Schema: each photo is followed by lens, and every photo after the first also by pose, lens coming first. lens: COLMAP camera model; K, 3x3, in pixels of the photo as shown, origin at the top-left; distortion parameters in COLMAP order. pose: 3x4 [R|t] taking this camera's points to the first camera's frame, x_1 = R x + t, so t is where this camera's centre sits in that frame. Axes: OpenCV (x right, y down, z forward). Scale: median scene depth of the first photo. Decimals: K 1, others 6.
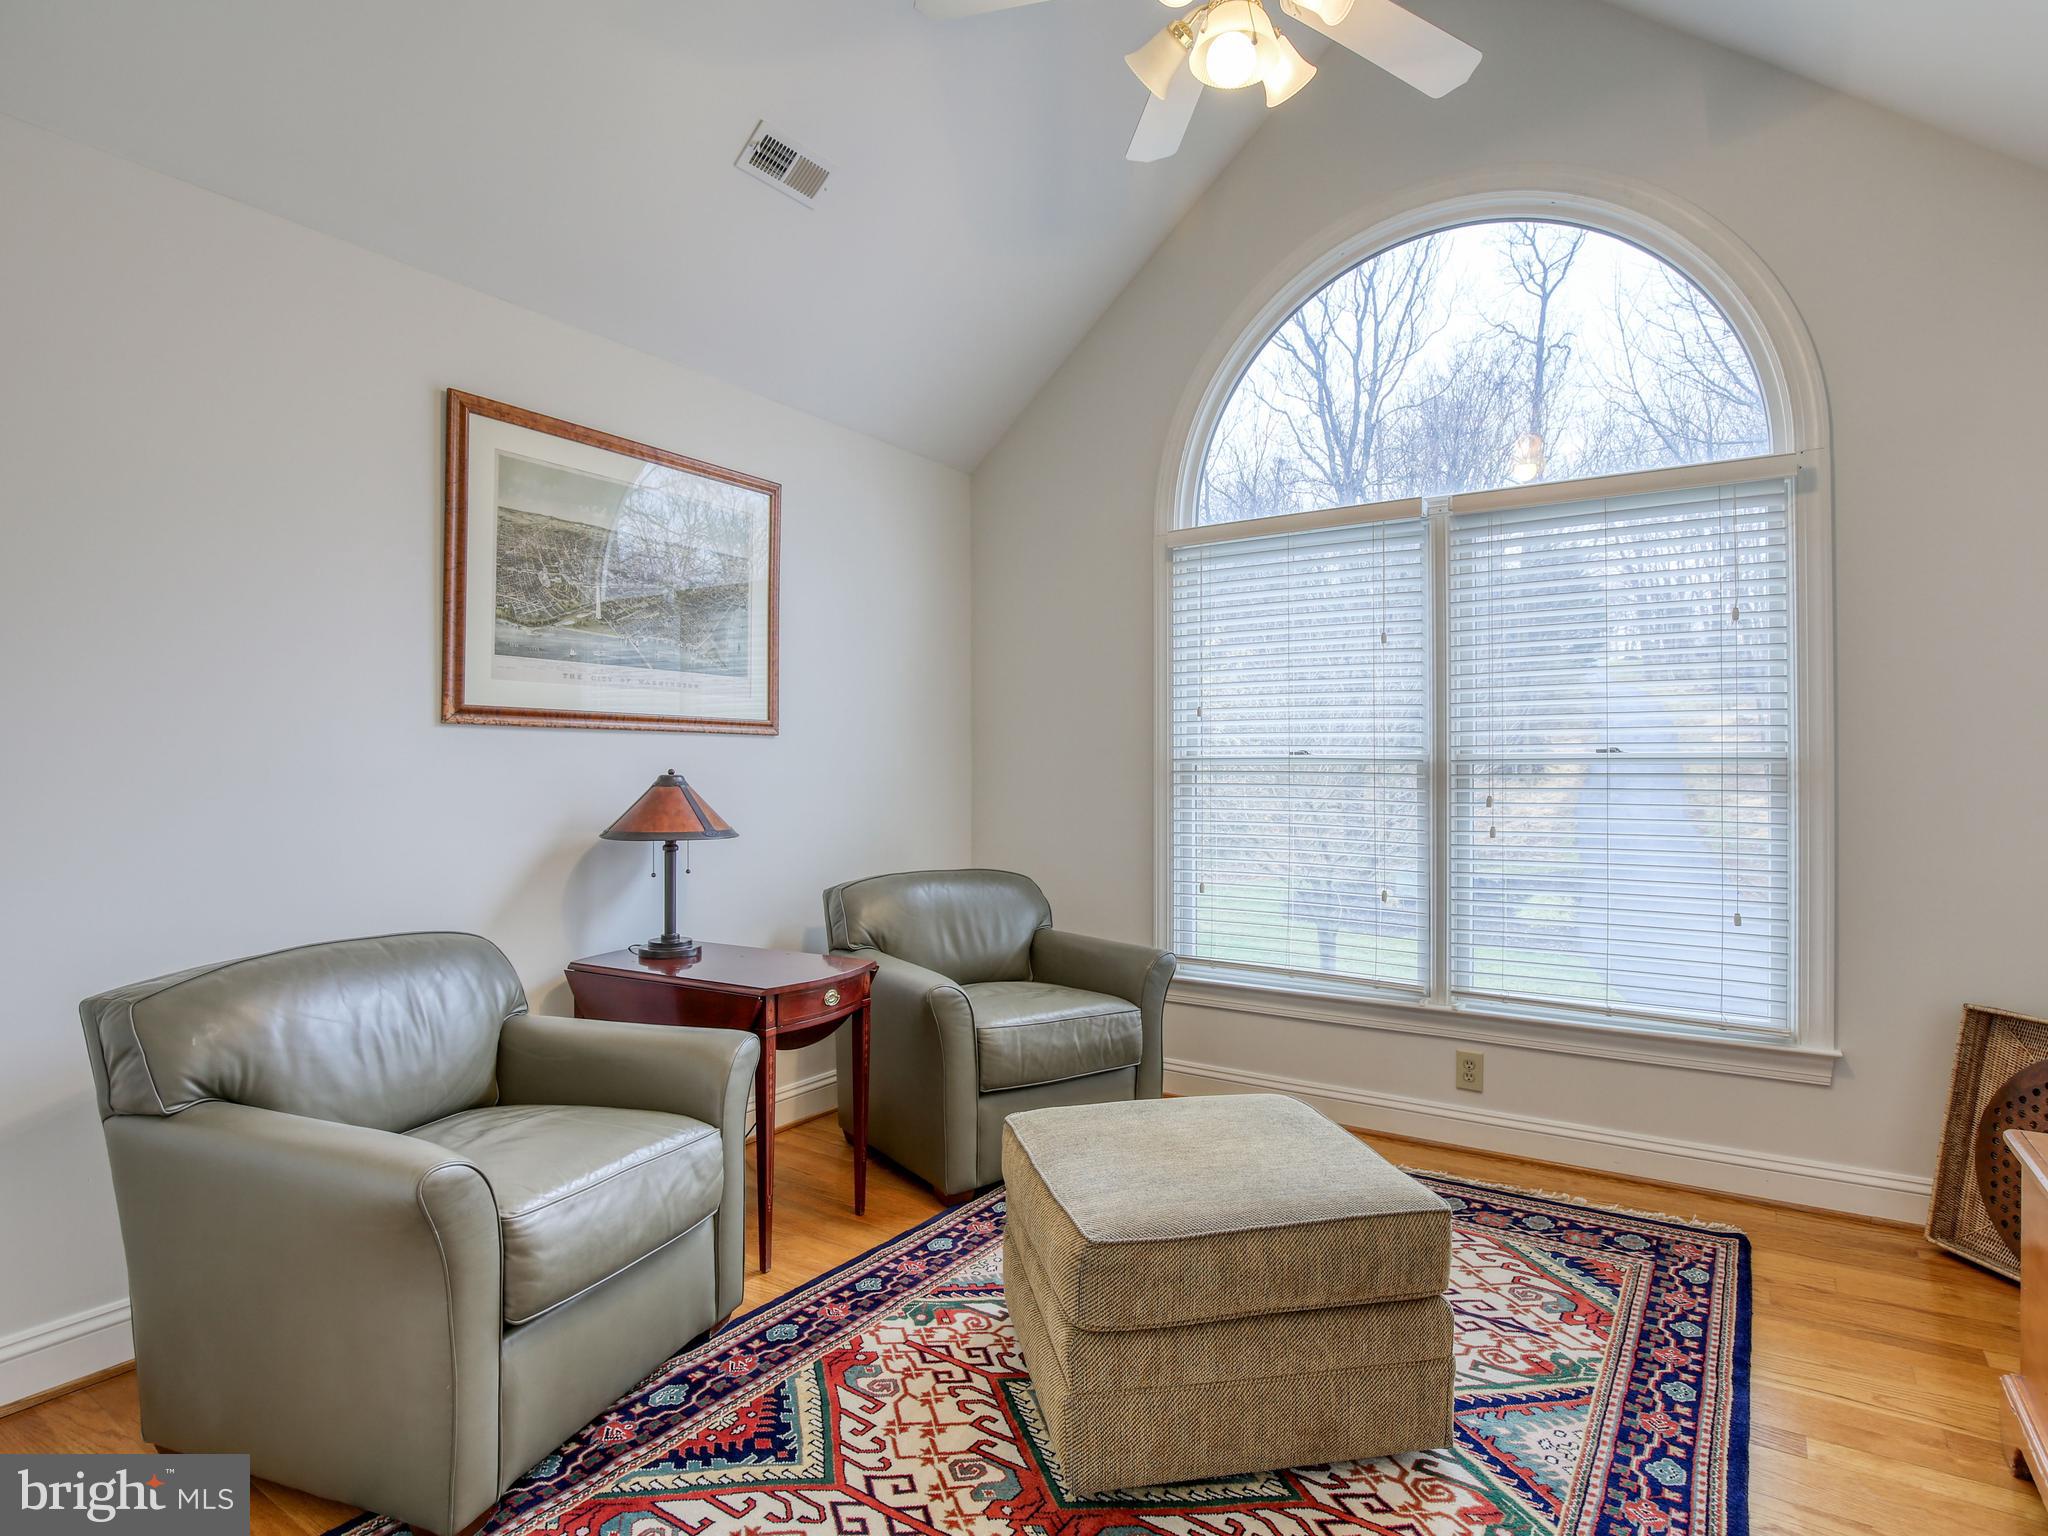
lens RADIAL K [[1064.2, 0, 1035.0], [0, 1064.2, 760.4], [0, 0, 1]] dist [-0.029339, 0.002721]
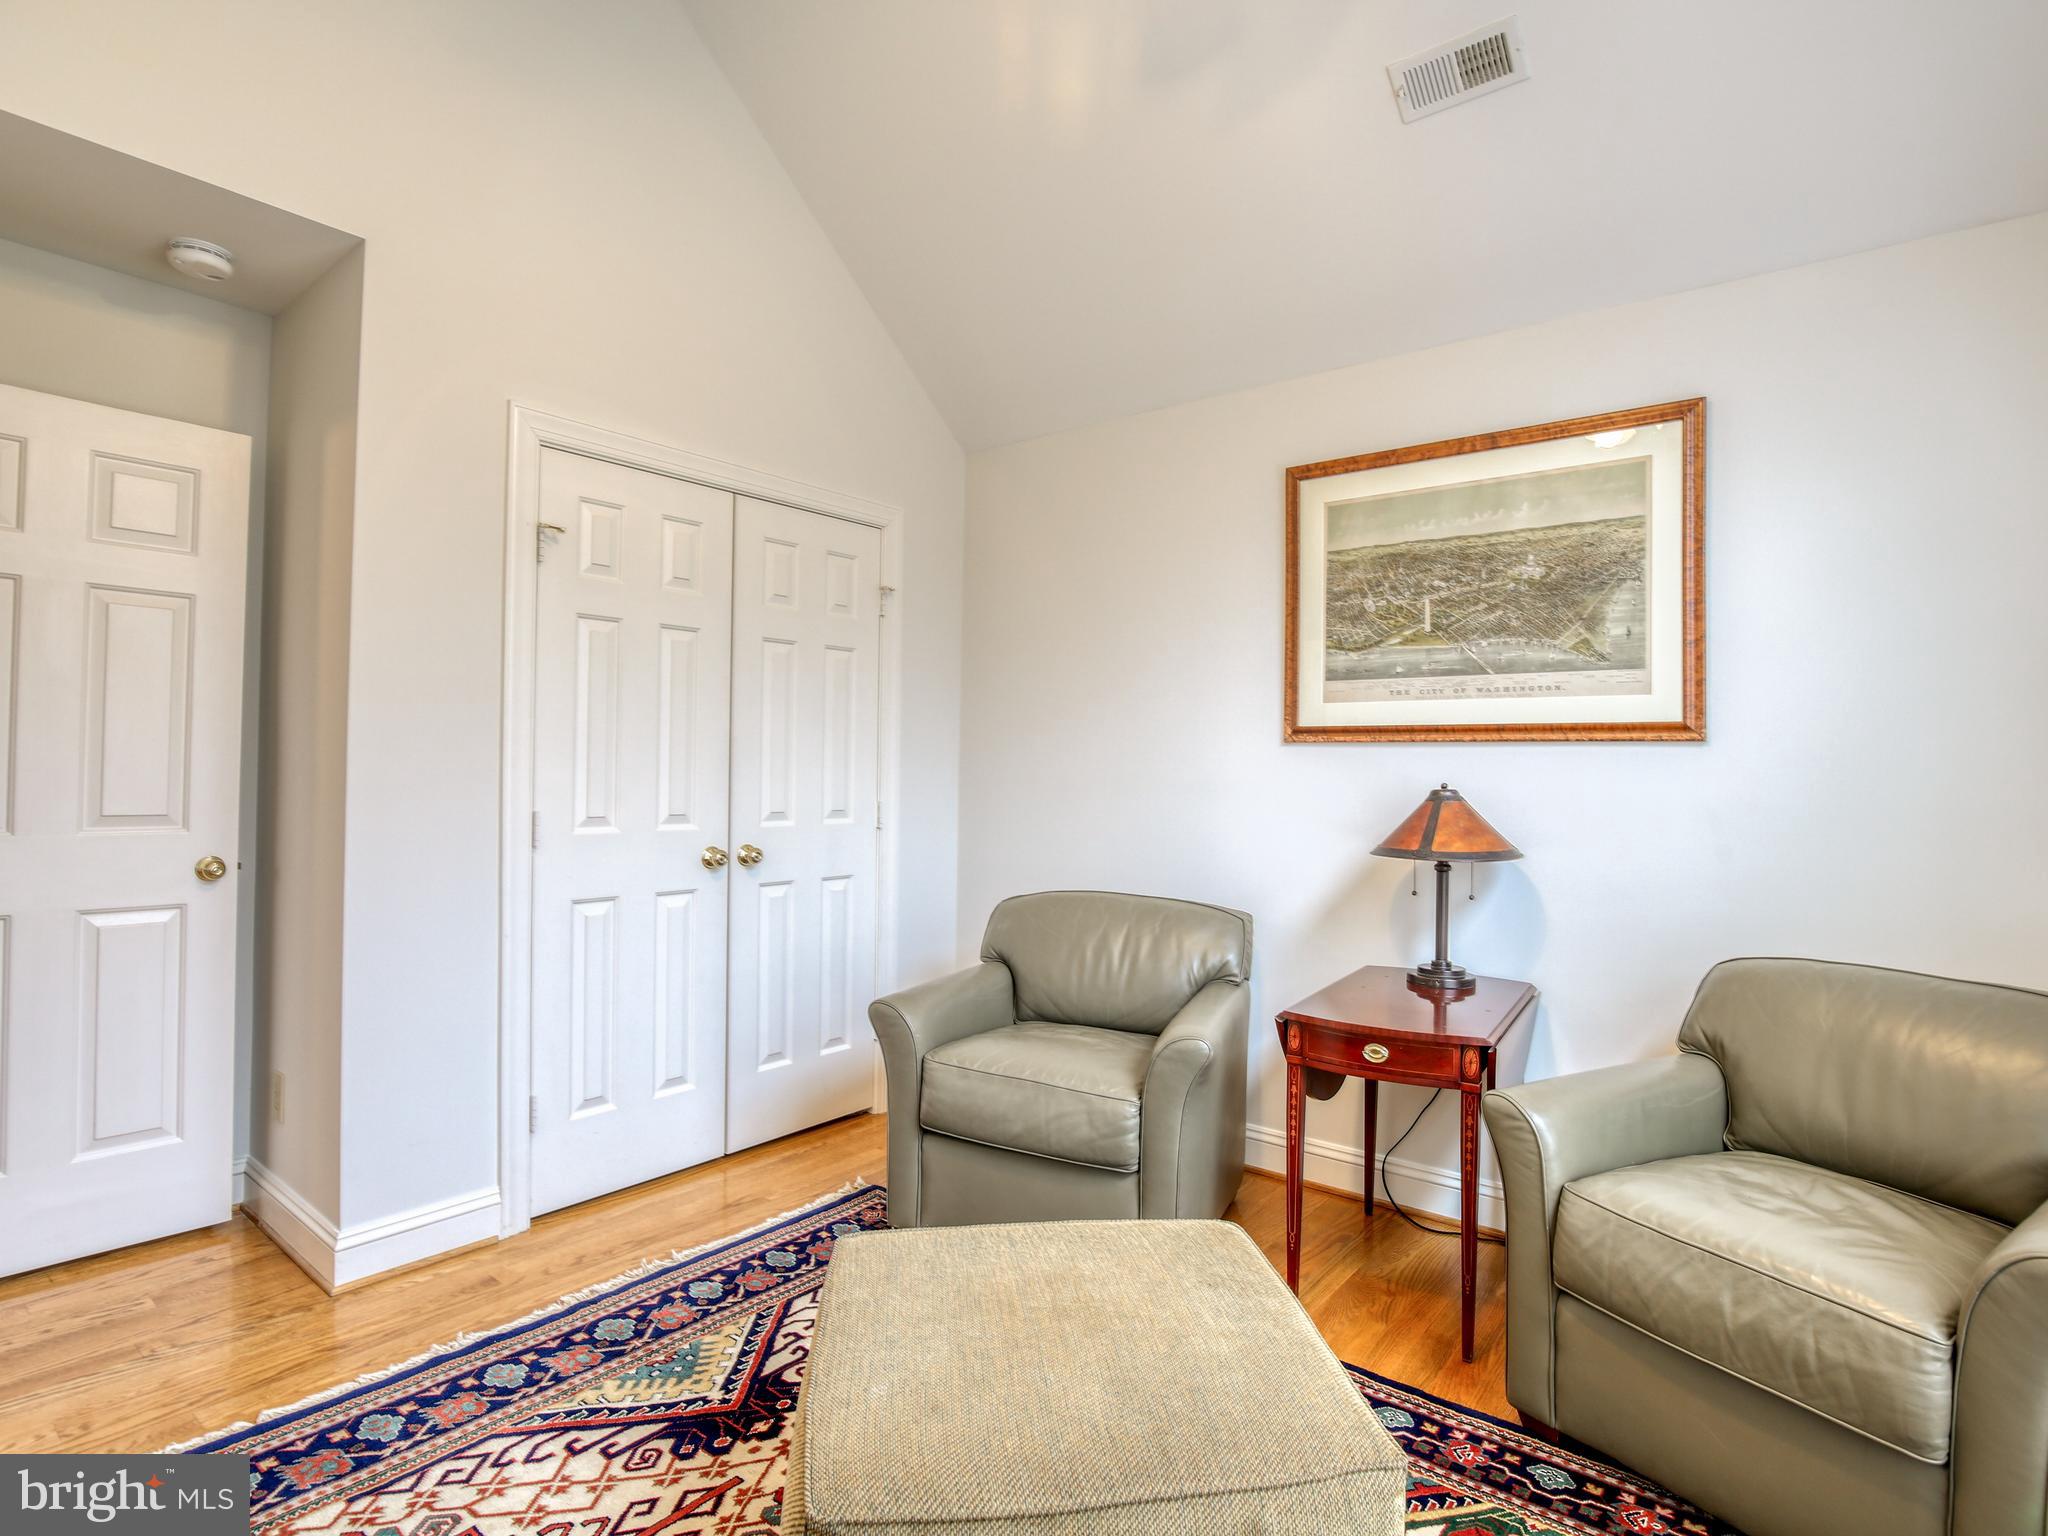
lens RADIAL K [[1064.2, 0, 1035.0], [0, 1064.2, 760.4], [0, 0, 1]] dist [-0.029339, 0.002721]
pose [[-0.083287, -0.015572, -0.996404, 0.636642], [-0.011950, 0.999822, -0.014627, 0.006119], [0.996454, 0.010688, -0.083459, 0.753394]]
